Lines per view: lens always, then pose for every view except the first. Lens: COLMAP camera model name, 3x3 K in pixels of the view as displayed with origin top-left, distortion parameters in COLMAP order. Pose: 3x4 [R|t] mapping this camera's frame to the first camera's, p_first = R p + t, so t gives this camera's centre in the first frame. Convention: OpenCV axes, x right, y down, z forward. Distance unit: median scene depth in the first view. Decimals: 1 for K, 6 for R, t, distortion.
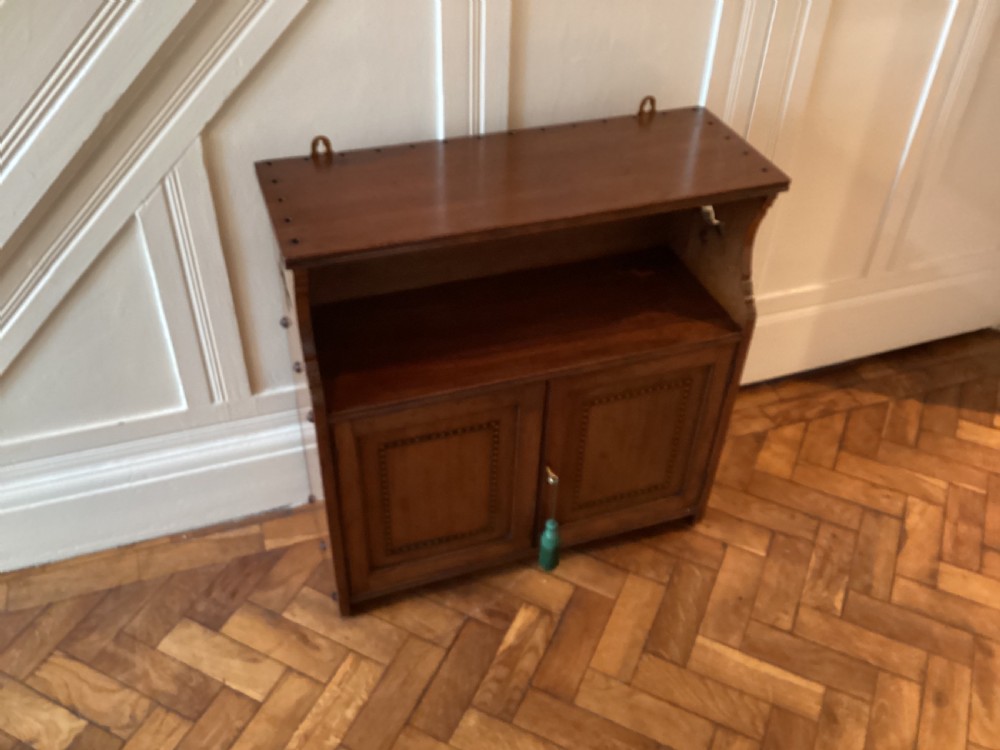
lens RADIAL K [[899.5, 0, 496.5], [0, 899.5, 370.6], [0, 0, 1]] dist [0.108254, -0.218494]
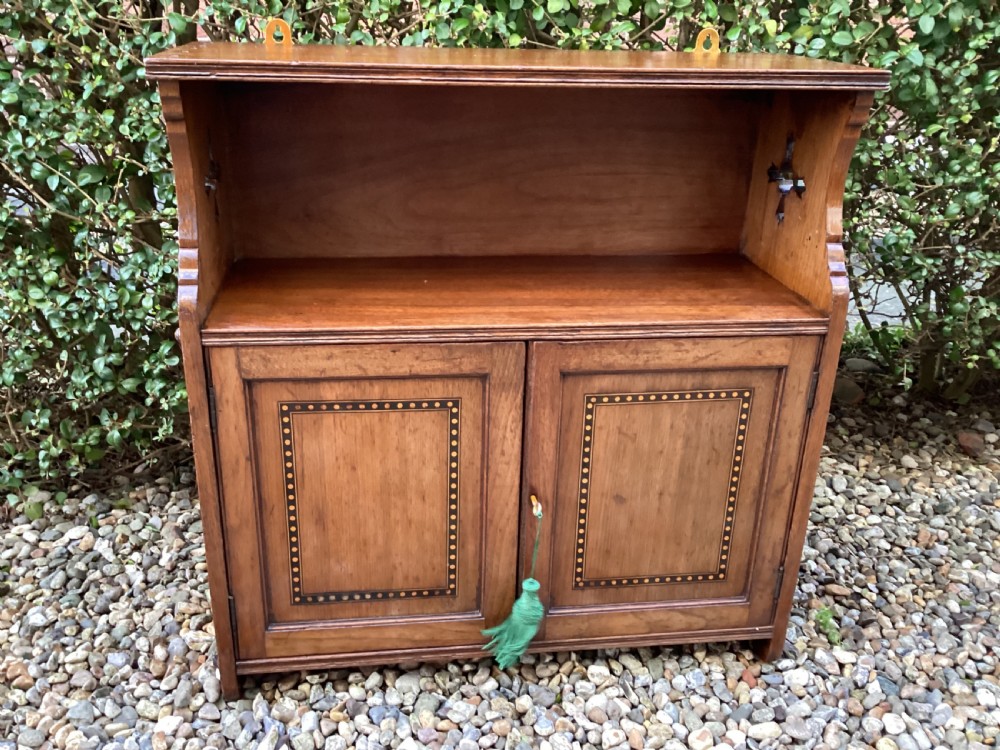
lens RADIAL K [[899.5, 0, 497.3], [0, 899.5, 375.9], [0, 0, 1]] dist [0.108254, -0.218494]
pose [[0.980743, 0.076096, -0.179866, 0.149033], [-0.125749, 0.950708, -0.283445, 0.220816], [0.149431, 0.300605, 0.941970, 0.316393]]
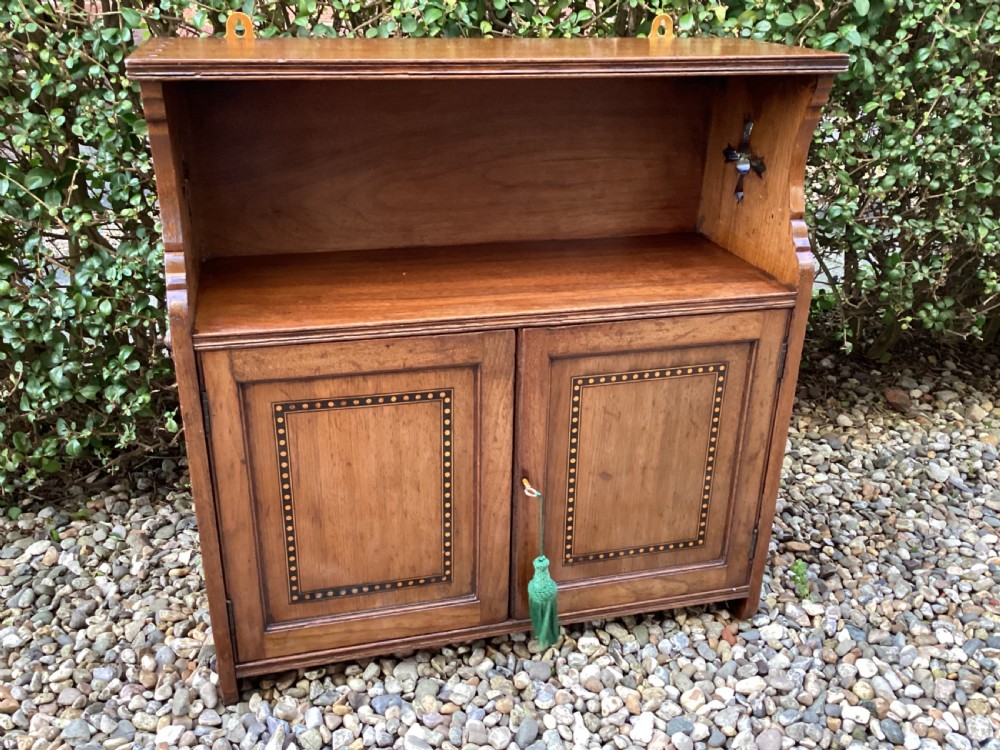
lens RADIAL K [[899.5, 0, 498.5], [0, 899.5, 375.6], [0, 0, 1]] dist [0.108254, -0.218494]
pose [[0.996821, 0.023481, -0.076128, 0.089227], [-0.043316, 0.961737, -0.270528, 0.223314], [0.066863, 0.272966, 0.959697, 0.295971]]
